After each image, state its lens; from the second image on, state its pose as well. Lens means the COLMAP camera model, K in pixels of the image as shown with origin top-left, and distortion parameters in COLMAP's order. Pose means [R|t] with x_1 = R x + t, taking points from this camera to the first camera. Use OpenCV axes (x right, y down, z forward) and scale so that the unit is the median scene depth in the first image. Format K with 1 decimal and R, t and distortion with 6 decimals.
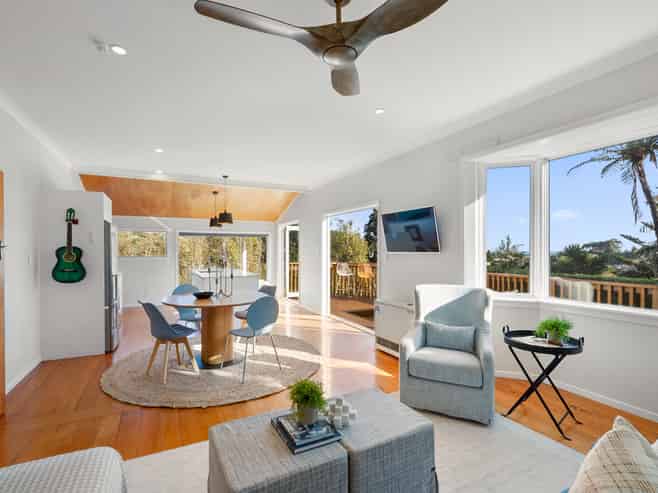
lens RADIAL K [[310.7, 0, 330.8], [0, 310.7, 242.3], [0, 0, 1]] dist [-0.004289, -0.000396]
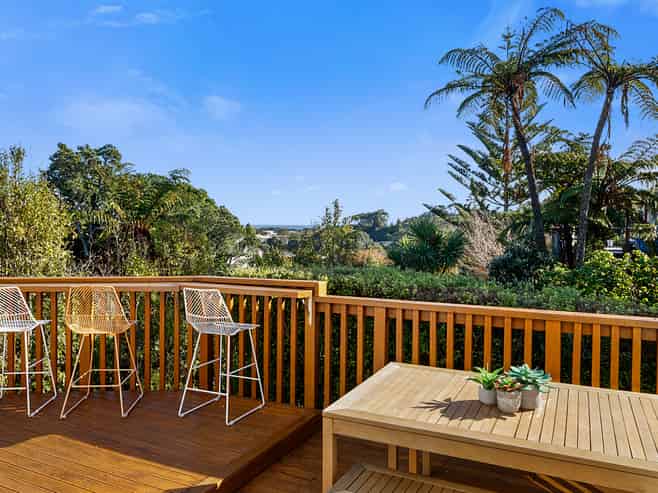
lens RADIAL K [[519.5, 0, 329.0], [0, 519.5, 246.5], [0, 0, 1]] dist [-0.035721, -0.001815]
pose [[0.814165, -0.020486, 0.580272, 0.016351], [-0.021830, 0.997591, 0.065848, 0.001546], [-0.580223, -0.066279, 0.811757, 0.499819]]
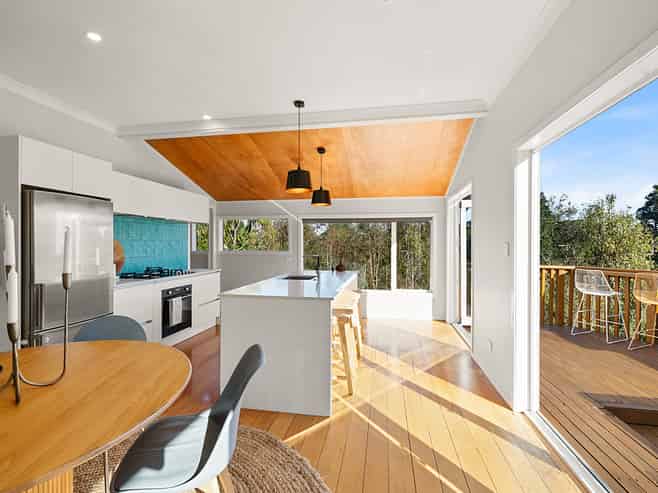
lens RADIAL K [[310.7, 0, 330.8], [0, 310.7, 242.3], [0, 0, 1]] dist [-0.004289, -0.000396]
pose [[0.783049, -0.002943, -0.621953, 0.021559], [0.014140, 0.999815, 0.013072, 0.012890], [0.621799, -0.019030, 0.782945, 0.363831]]
